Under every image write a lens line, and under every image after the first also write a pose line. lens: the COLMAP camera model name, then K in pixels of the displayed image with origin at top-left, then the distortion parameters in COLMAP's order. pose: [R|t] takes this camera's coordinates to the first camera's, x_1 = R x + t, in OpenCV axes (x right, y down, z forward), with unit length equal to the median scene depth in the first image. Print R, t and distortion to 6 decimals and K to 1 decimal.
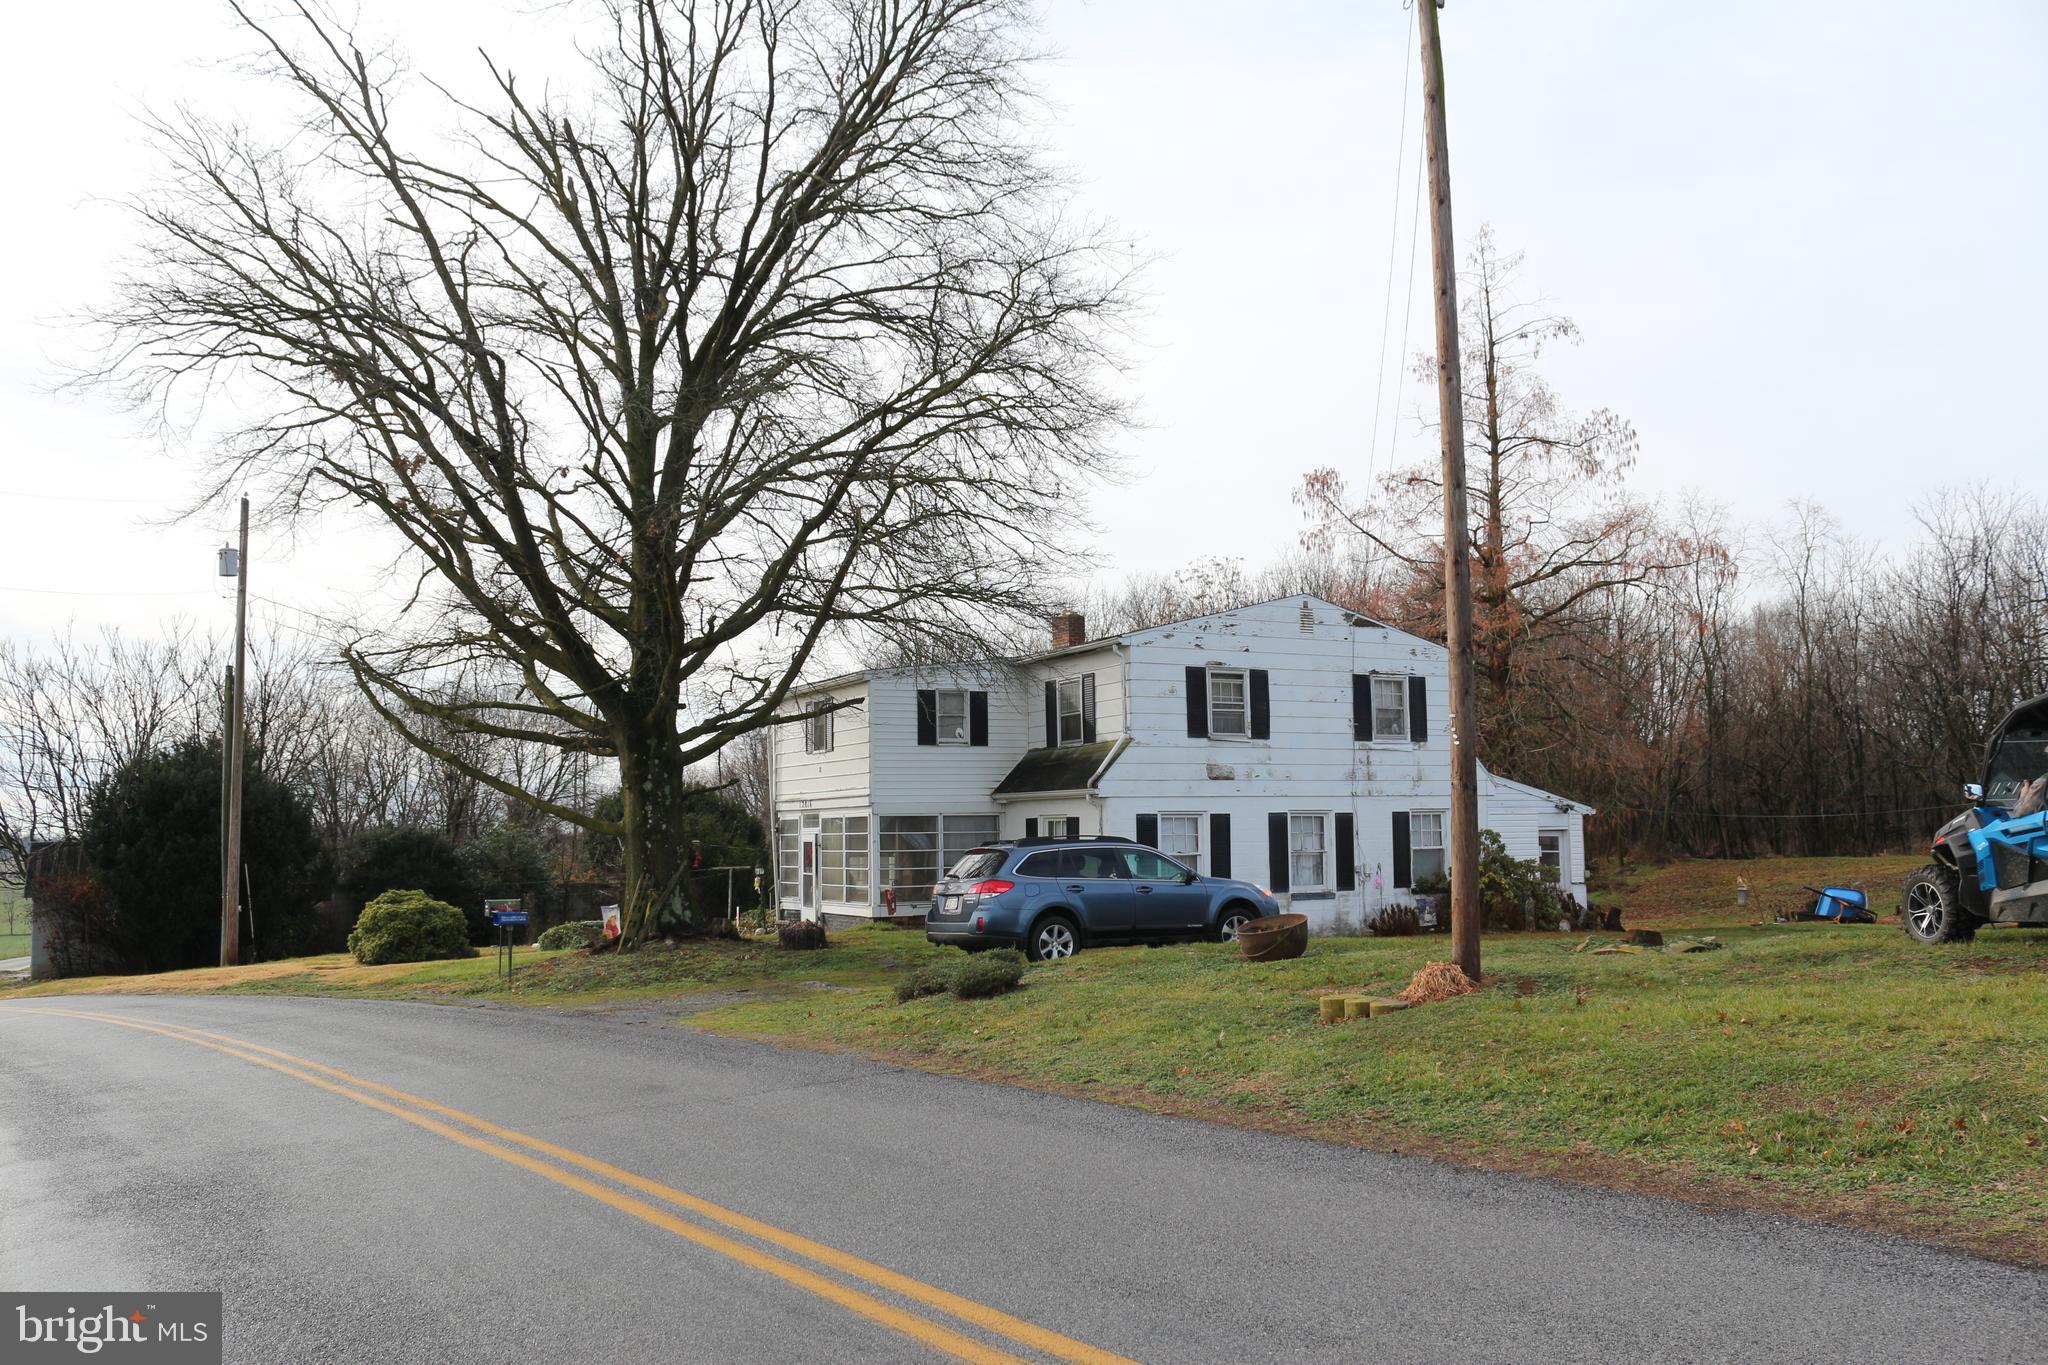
lens RADIAL K [[1695.0, 0, 1029.1], [0, 1695.0, 651.2], [0, 0, 1]] dist [-0.144122, 0.106928]
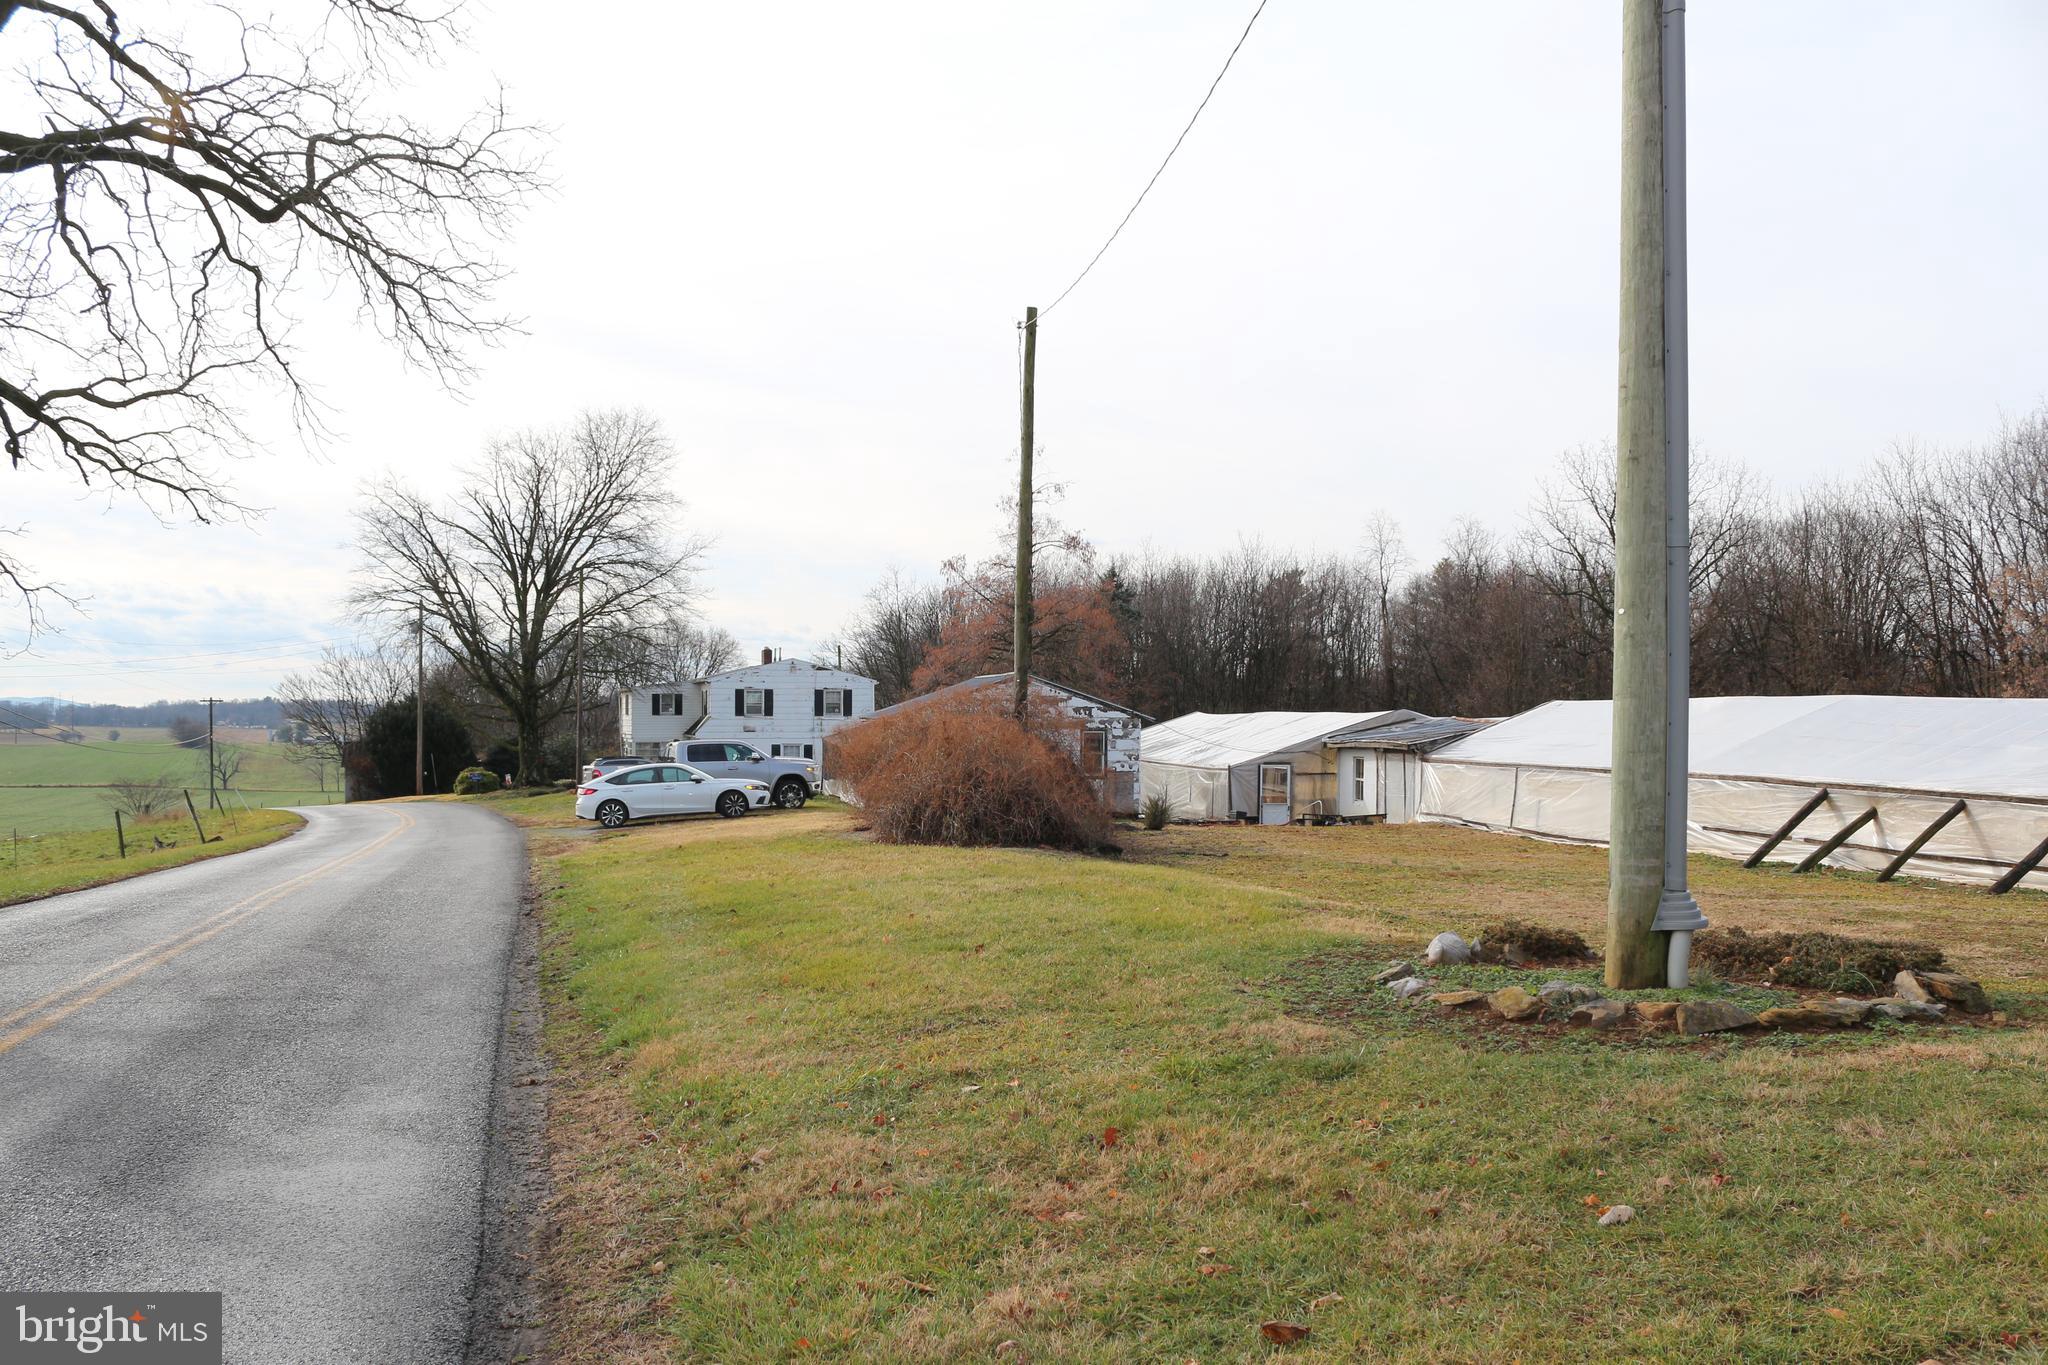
lens RADIAL K [[1695.0, 0, 1029.1], [0, 1695.0, 651.2], [0, 0, 1]] dist [-0.144122, 0.106928]
pose [[0.985313, 0.007607, -0.170588, 0.927094], [0.005527, 0.997063, 0.076390, -0.232282], [0.170668, -0.076211, 0.982377, -1.406829]]
